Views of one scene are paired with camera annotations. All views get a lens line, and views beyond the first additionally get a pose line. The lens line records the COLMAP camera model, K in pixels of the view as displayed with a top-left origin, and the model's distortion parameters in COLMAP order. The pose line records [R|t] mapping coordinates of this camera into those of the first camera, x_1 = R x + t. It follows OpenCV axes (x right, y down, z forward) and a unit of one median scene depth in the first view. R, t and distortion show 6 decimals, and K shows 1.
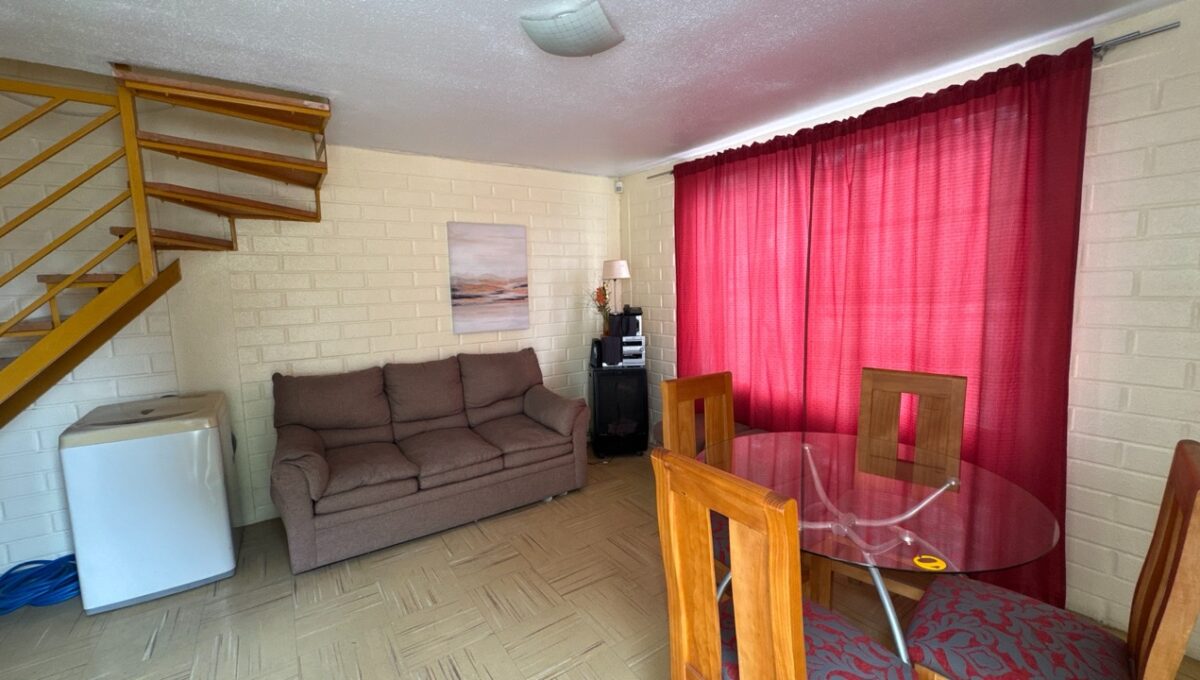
lens RADIAL K [[482.7, 0, 600.0], [0, 482.7, 340.0], [0, 0, 1]] dist [-0.002290, -0.000103]
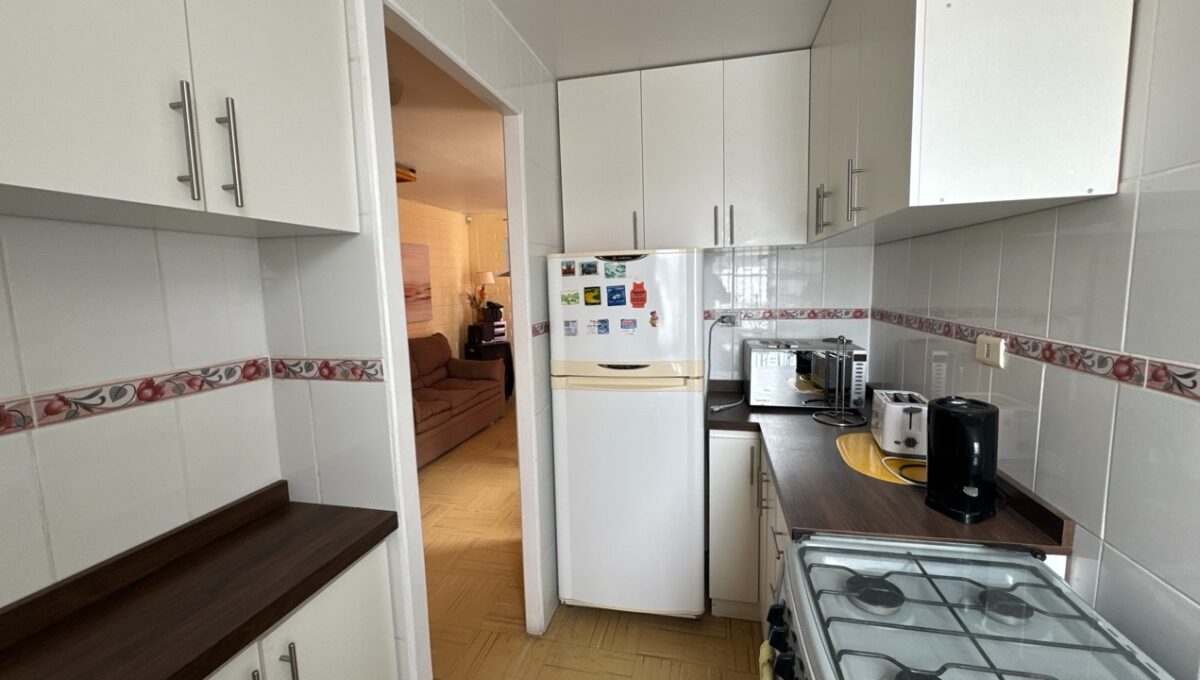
lens RADIAL K [[482.7, 0, 600.0], [0, 482.7, 340.0], [0, 0, 1]] dist [-0.002290, -0.000103]
pose [[0.742418, -0.073871, 0.665851, -0.781341], [0.088353, 0.996017, 0.011988, 0.065274], [-0.664085, 0.049930, 0.745988, -0.376362]]
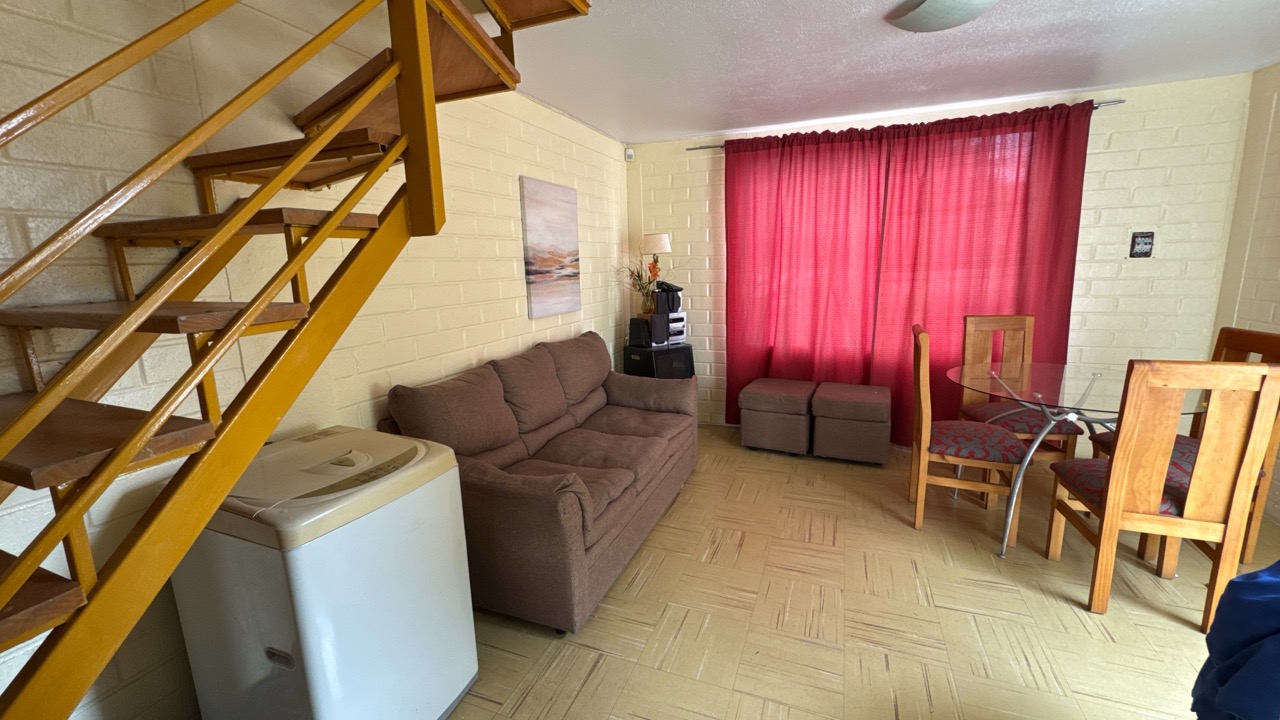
lens RADIAL K [[511.0, 0, 640.0], [0, 511.0, 360.0], [0, 0, 1]] dist [-0.002878, 0.000172]
pose [[0.829649, -0.101787, 0.548928, -0.626410], [0.072124, 0.994541, 0.075407, 0.004215], [-0.553607, -0.022971, 0.832461, 0.191203]]
